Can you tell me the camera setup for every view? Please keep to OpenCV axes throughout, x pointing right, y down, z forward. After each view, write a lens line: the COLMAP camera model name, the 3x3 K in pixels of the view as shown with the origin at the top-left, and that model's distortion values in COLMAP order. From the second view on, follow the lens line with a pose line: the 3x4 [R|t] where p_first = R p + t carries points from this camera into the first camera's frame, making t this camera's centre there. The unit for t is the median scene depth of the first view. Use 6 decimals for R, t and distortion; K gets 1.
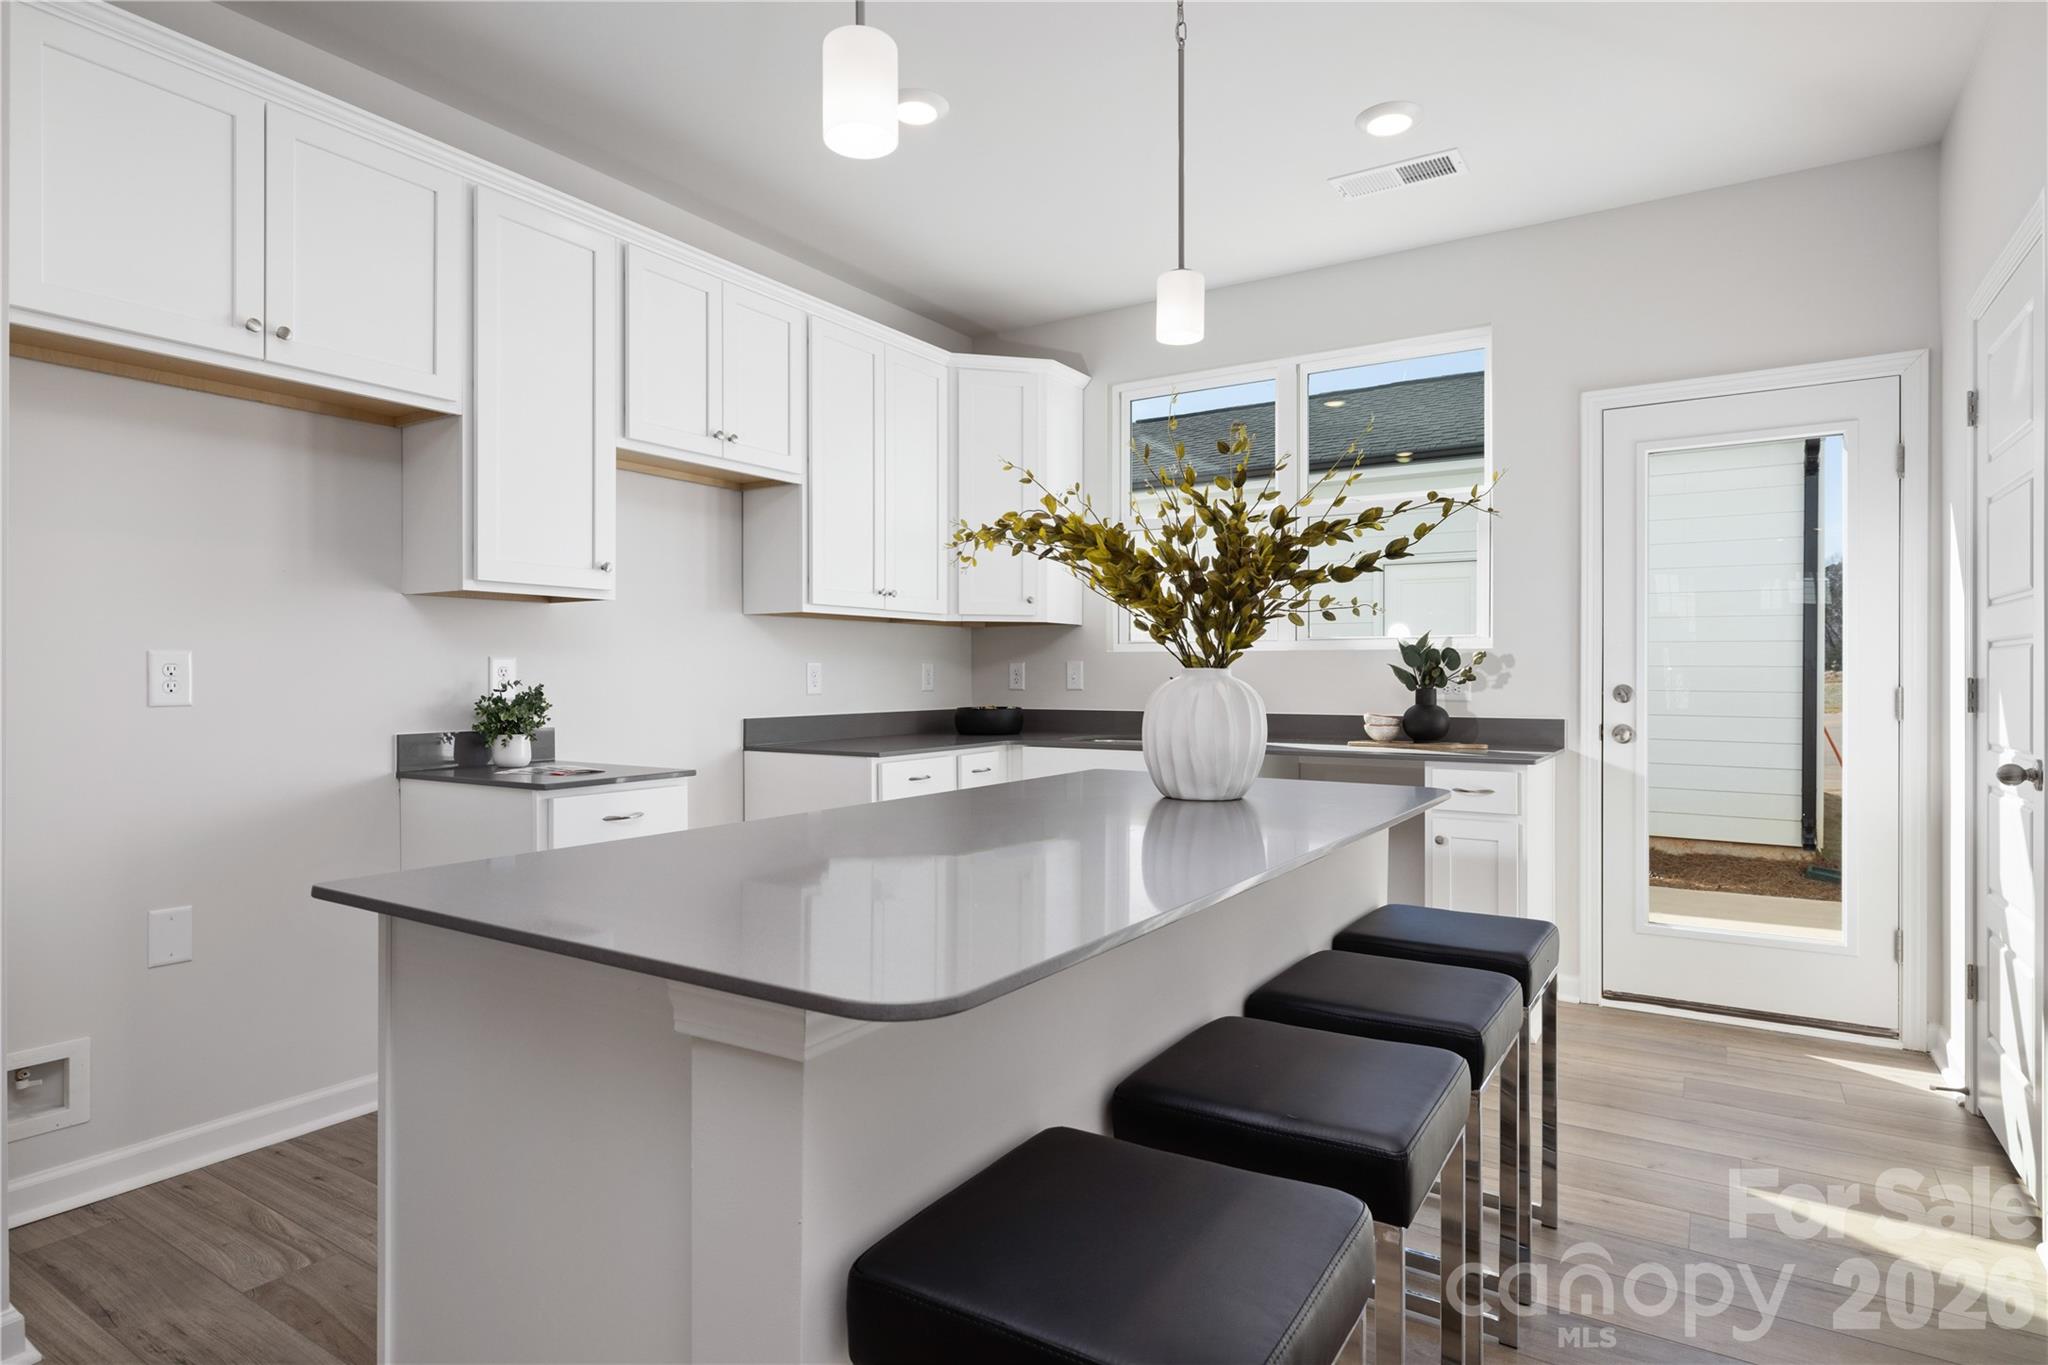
lens RADIAL K [[1072.2, 0, 1024.0], [0, 1072.2, 682.5], [0, 0, 1]] dist [-0.004530, -0.000540]
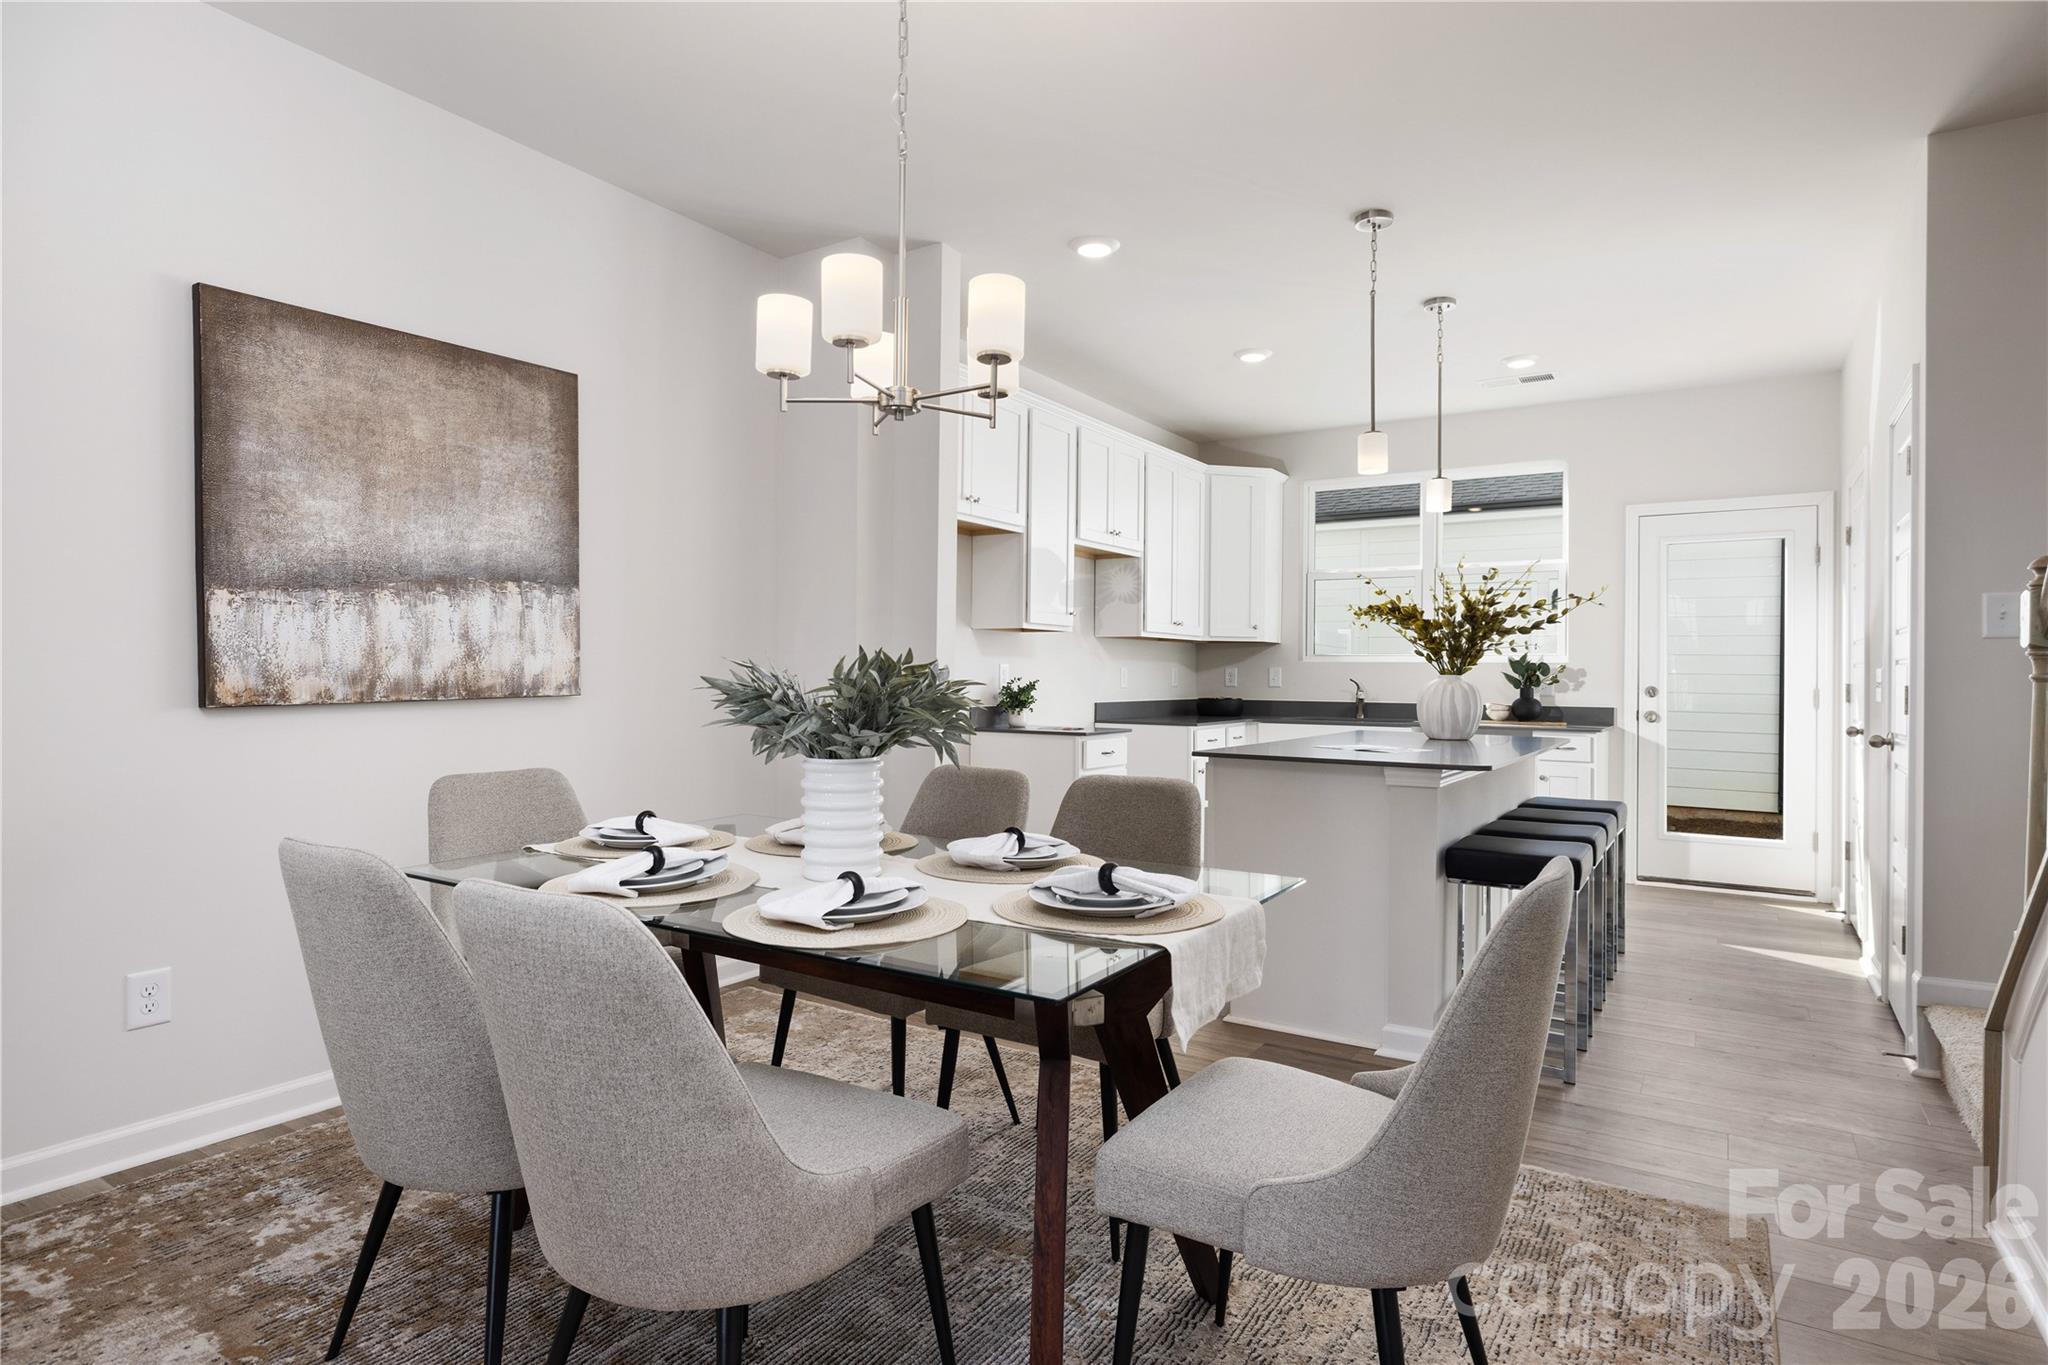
lens RADIAL K [[1072.2, 0, 1024.0], [0, 1072.2, 682.5], [0, 0, 1]] dist [-0.004530, -0.000540]
pose [[0.999966, 0.007676, -0.003017, -0.376486], [-0.007677, 0.999970, -0.000371, 0.004191], [0.003014, 0.000394, 0.999995, -0.608795]]
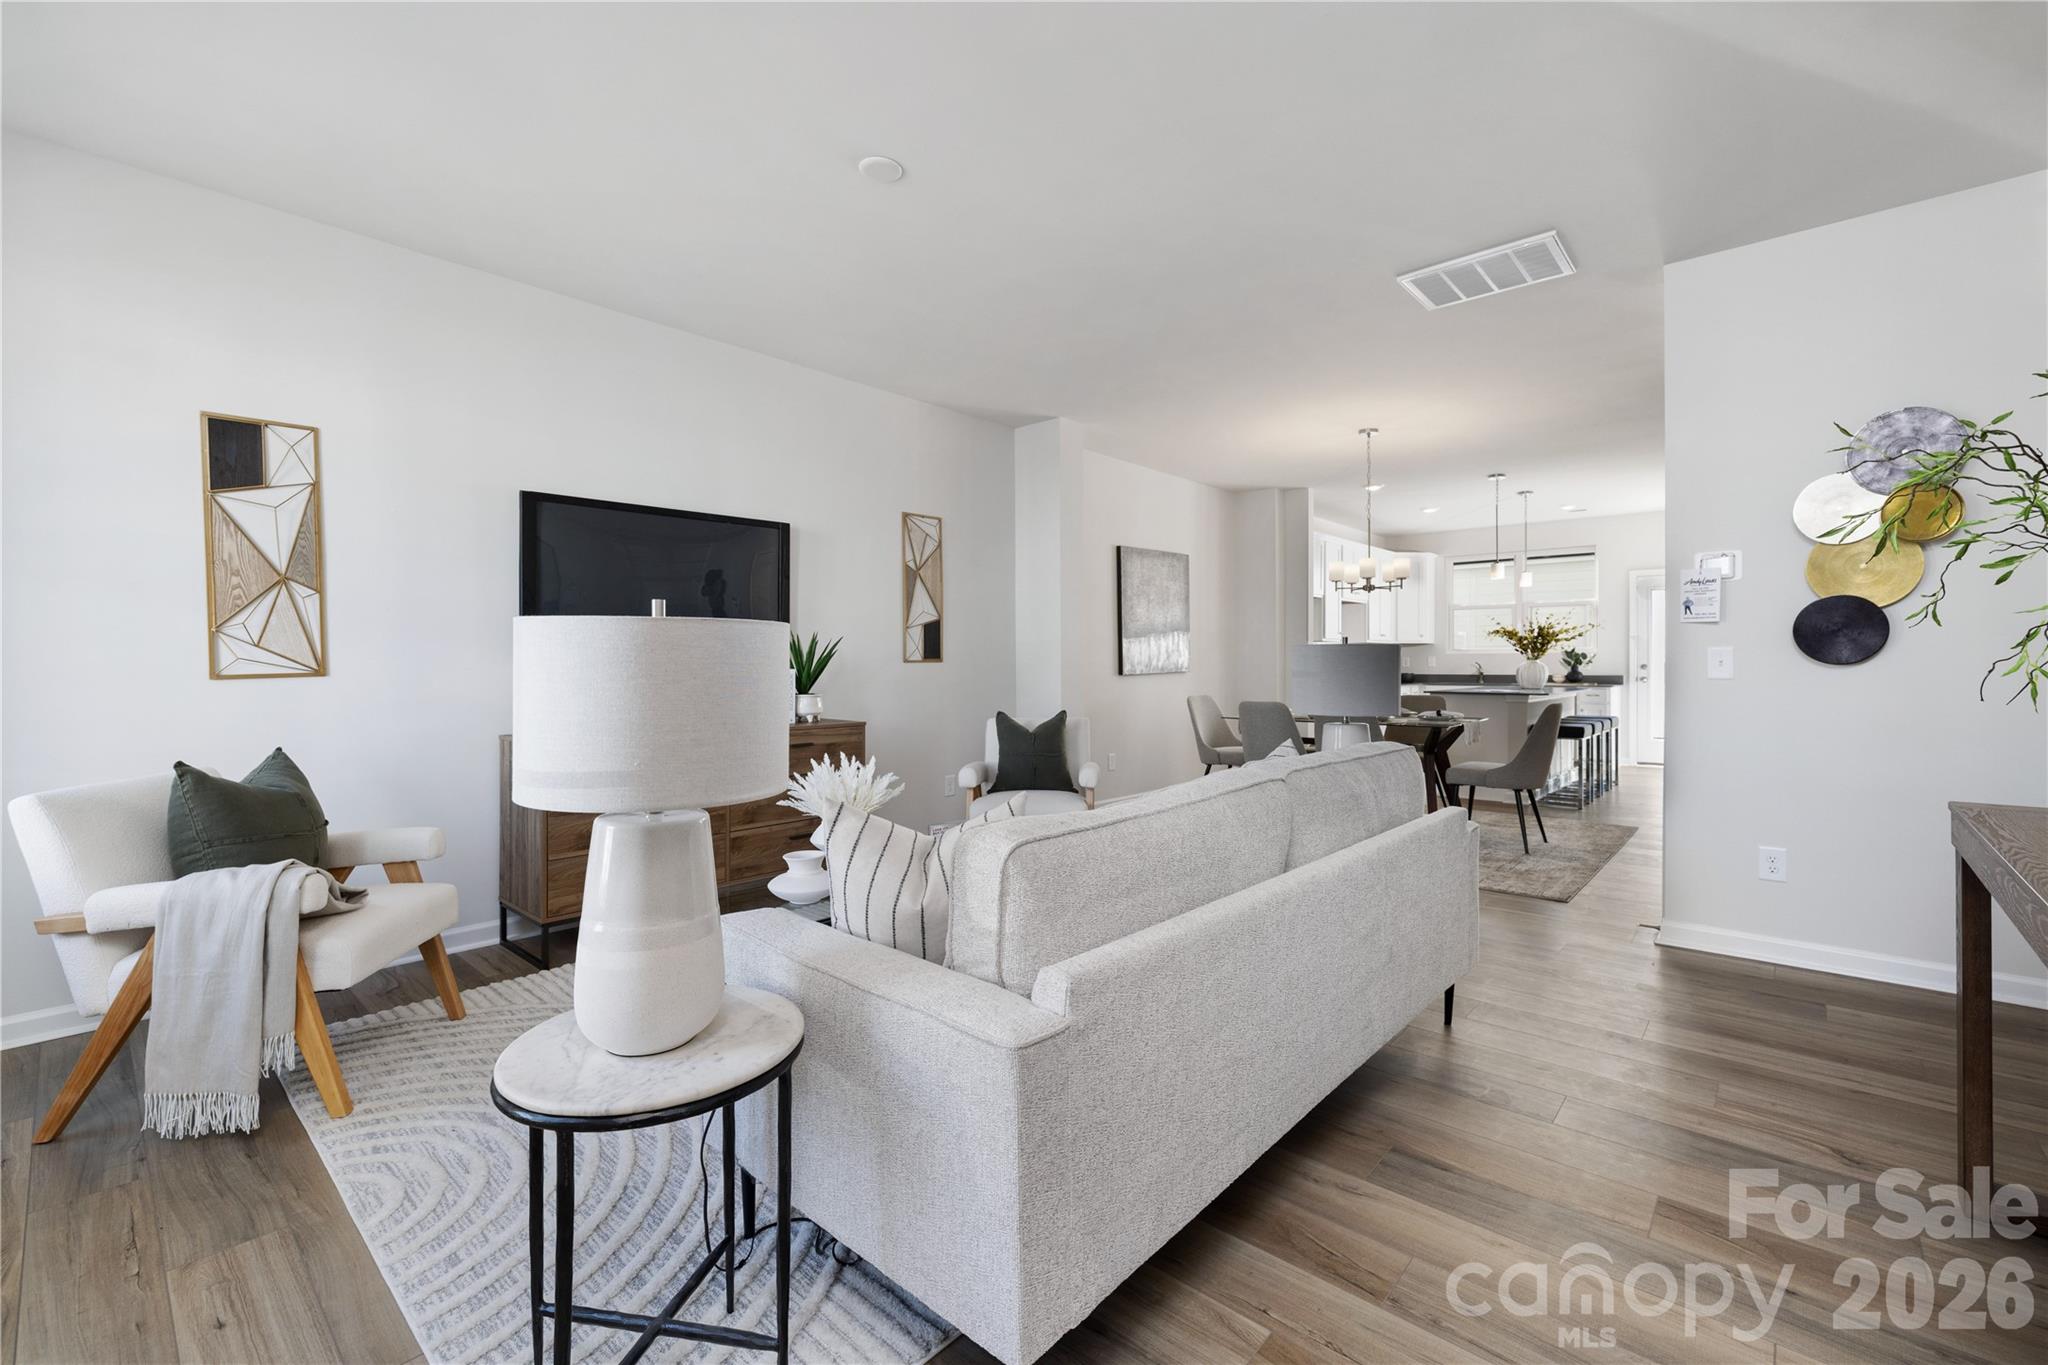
lens RADIAL K [[875.2, 0, 1018.2], [0, 875.2, 673.8], [0, 0, 1]] dist [0.000285, 0.000197]
pose [[0.988061, -0.001937, -0.154053, -0.840786], [0.002888, 0.999978, 0.005949, 0.009701], [0.154039, -0.006323, 0.988045, -1.783014]]
